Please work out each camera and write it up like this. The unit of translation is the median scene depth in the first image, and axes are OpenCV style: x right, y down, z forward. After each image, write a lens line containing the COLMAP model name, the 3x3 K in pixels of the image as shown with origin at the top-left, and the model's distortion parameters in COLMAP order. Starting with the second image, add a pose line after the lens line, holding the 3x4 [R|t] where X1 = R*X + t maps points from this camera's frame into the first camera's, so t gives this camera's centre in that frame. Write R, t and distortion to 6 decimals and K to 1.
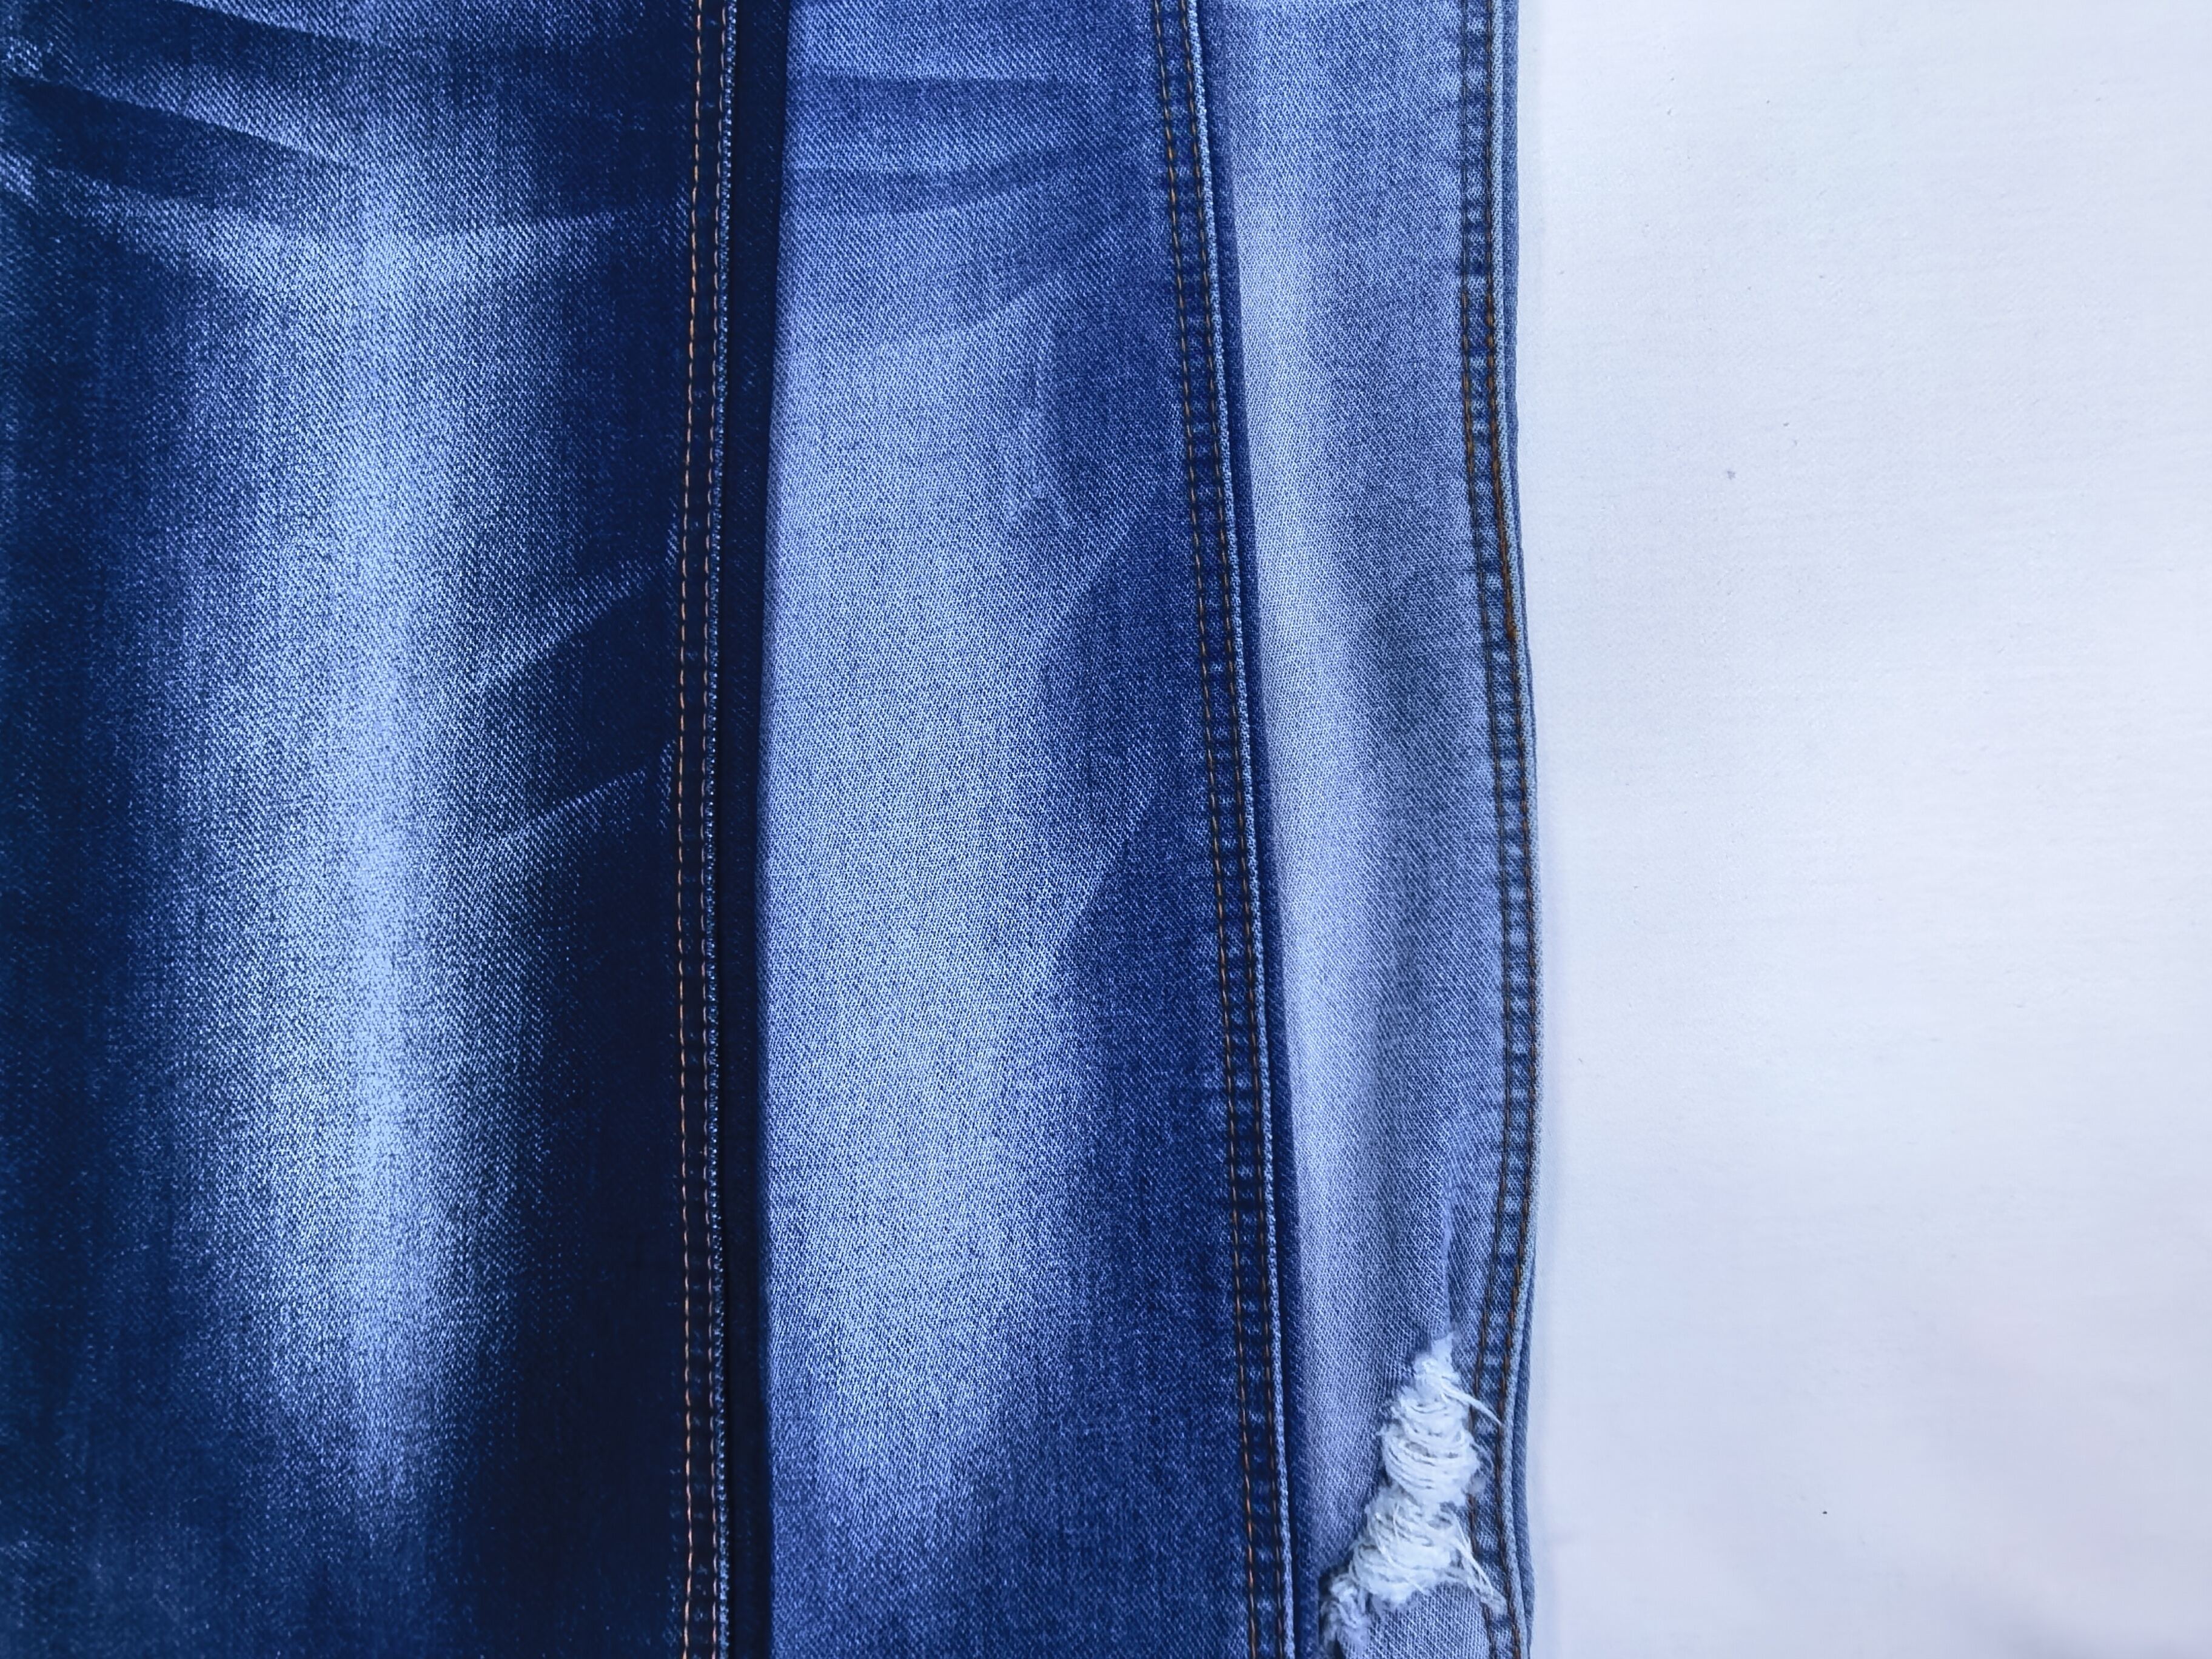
lens RADIAL K [[1423.7, 0, 1107.5], [0, 1423.7, 833.9], [0, 0, 1]] dist [0.001245, -0.000016]
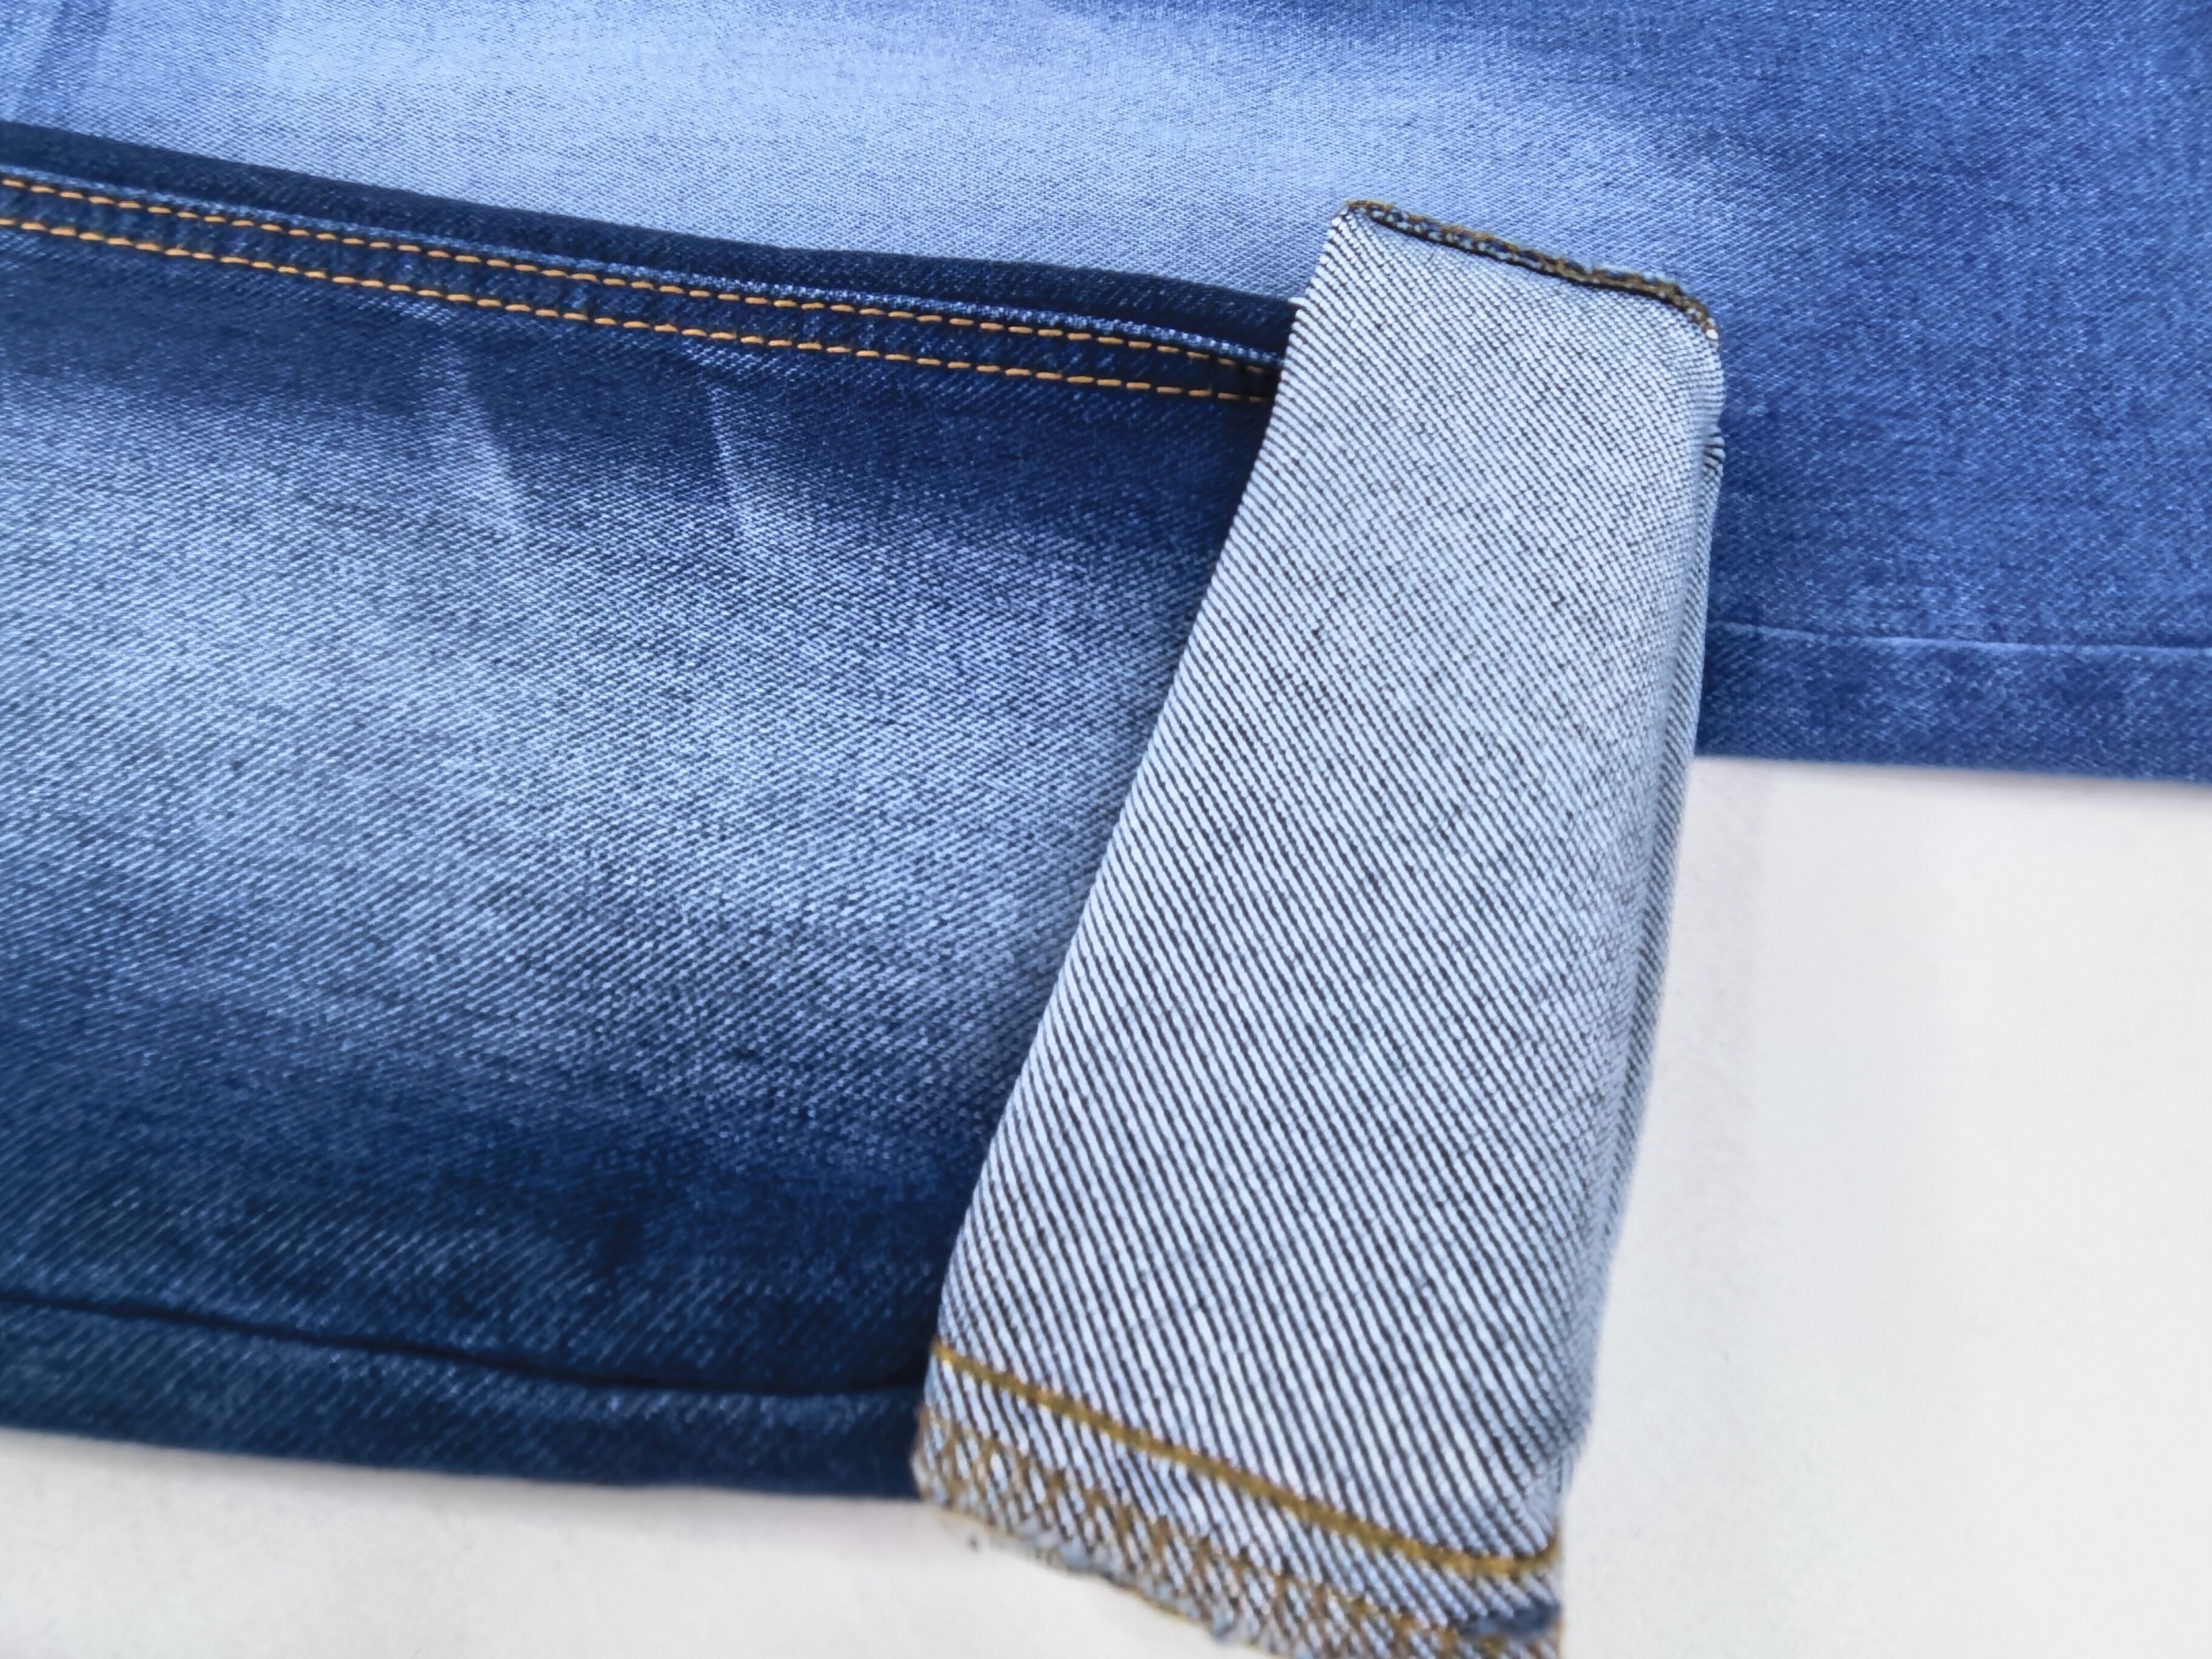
lens RADIAL K [[1423.7, 0, 1101.3], [0, 1423.7, 829.9], [0, 0, 1]] dist [0.001245, -0.000016]
pose [[0.171489, -0.912890, 0.370436, -0.773789], [0.984000, 0.177161, -0.018941, 0.208343], [-0.048336, 0.367757, 0.928665, 0.408936]]
